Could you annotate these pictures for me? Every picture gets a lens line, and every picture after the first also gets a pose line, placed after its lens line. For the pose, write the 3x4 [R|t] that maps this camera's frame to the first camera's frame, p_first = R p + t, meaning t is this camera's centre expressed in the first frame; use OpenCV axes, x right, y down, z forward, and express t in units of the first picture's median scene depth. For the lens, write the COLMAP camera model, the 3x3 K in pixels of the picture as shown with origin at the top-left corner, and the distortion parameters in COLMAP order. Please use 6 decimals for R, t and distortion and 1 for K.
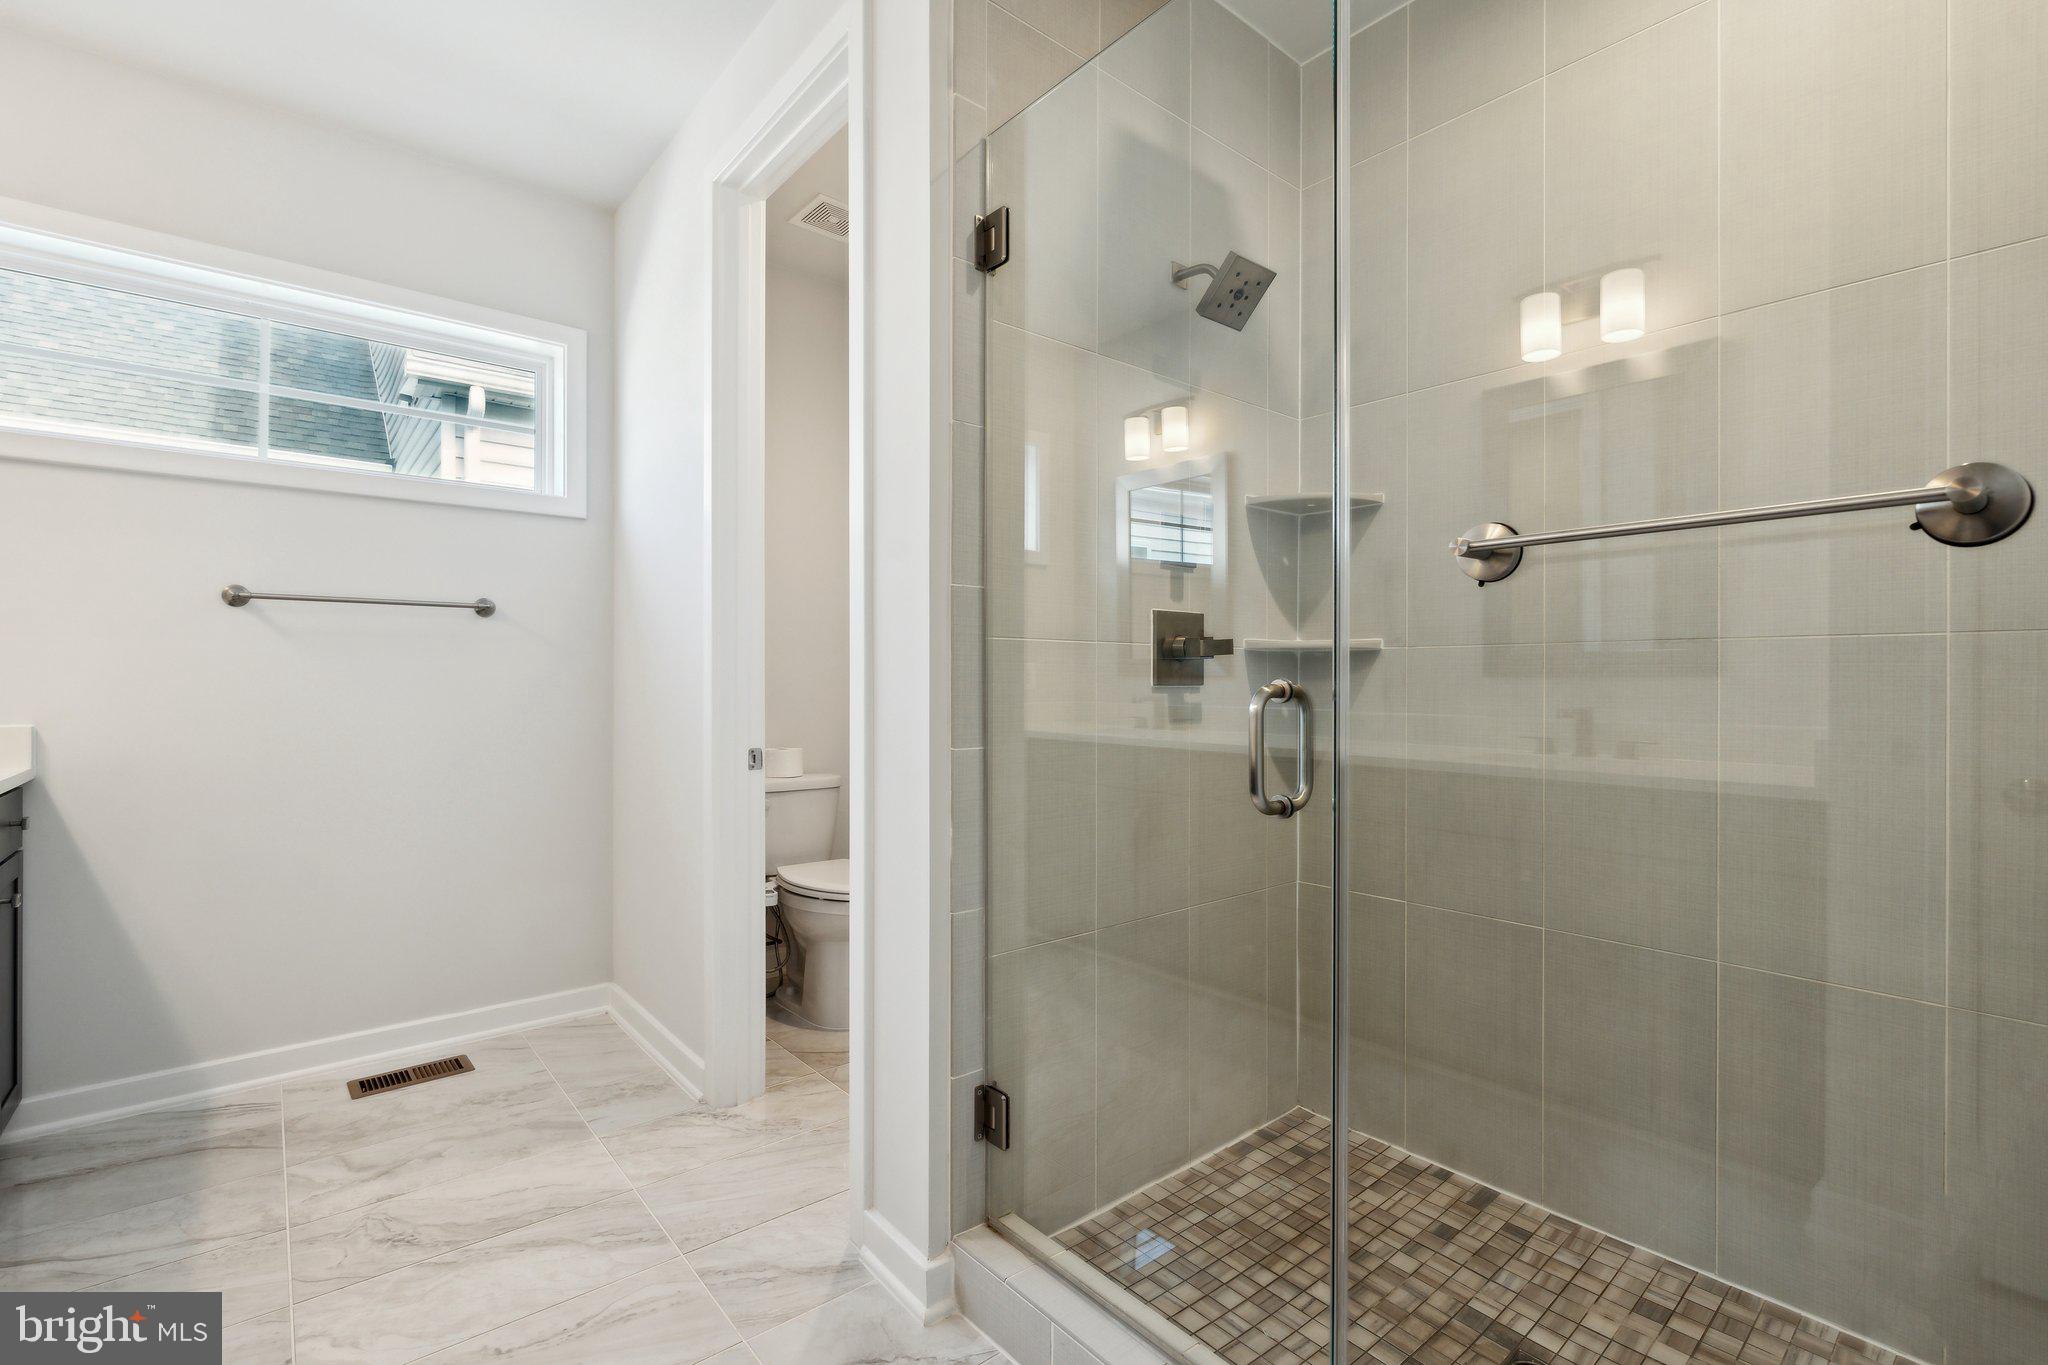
lens RADIAL K [[914.6, 0, 1019.3], [0, 914.6, 677.1], [0, 0, 1]] dist [-0.004897, 0.000783]
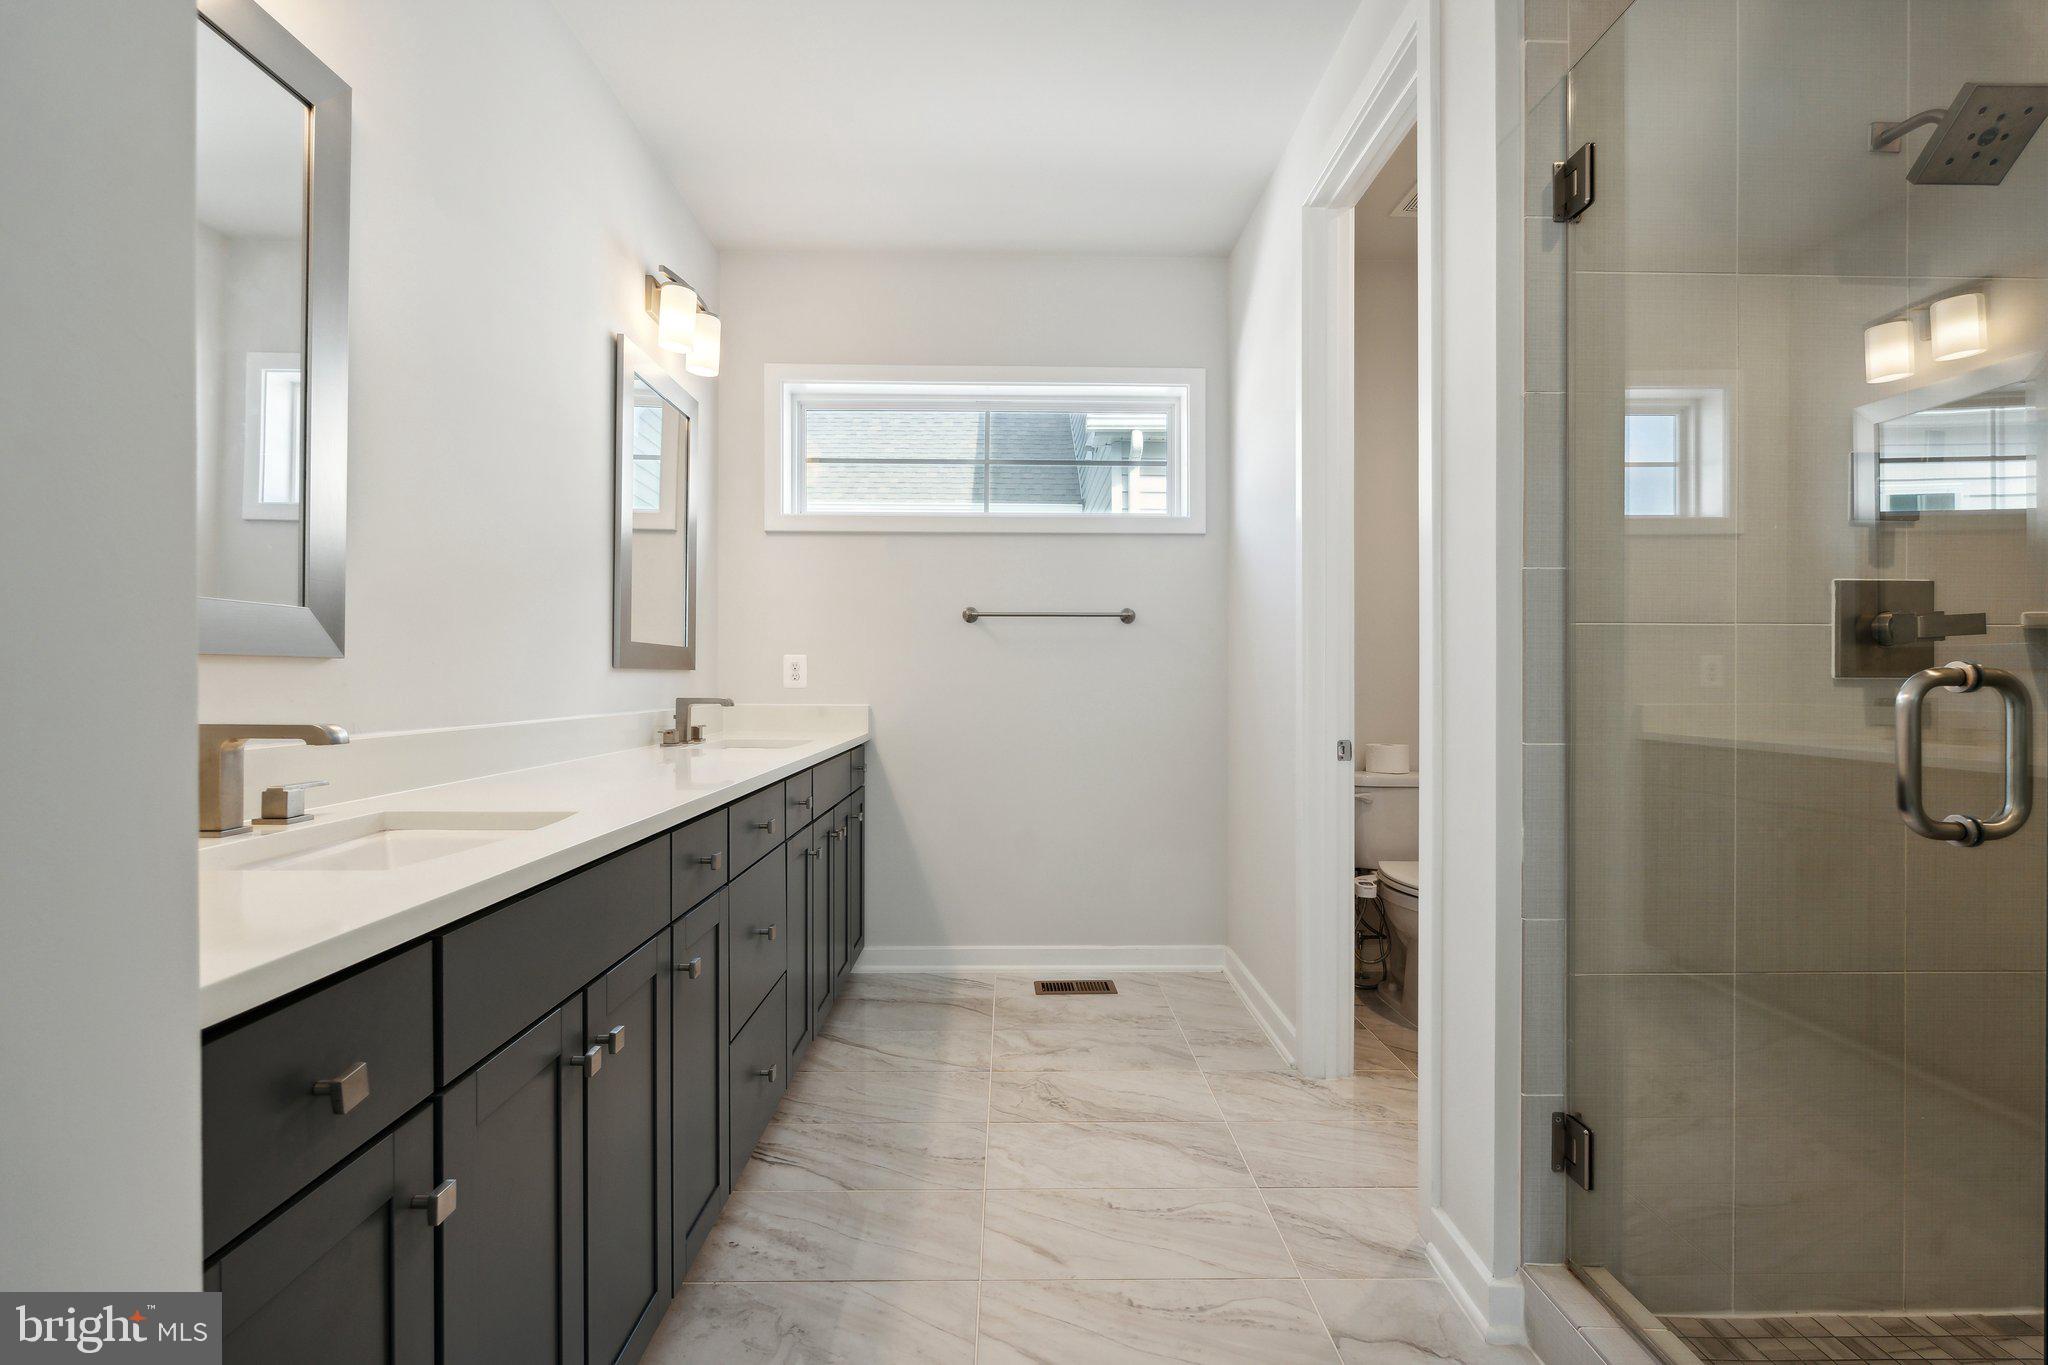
lens RADIAL K [[914.6, 0, 1027.0], [0, 914.6, 680.8], [0, 0, 1]] dist [-0.004897, 0.000783]
pose [[0.779447, 0.000176, -0.626468, 0.096254], [0.001492, 0.999997, 0.002137, 0.009696], [0.626466, -0.002601, 0.779444, -0.039399]]
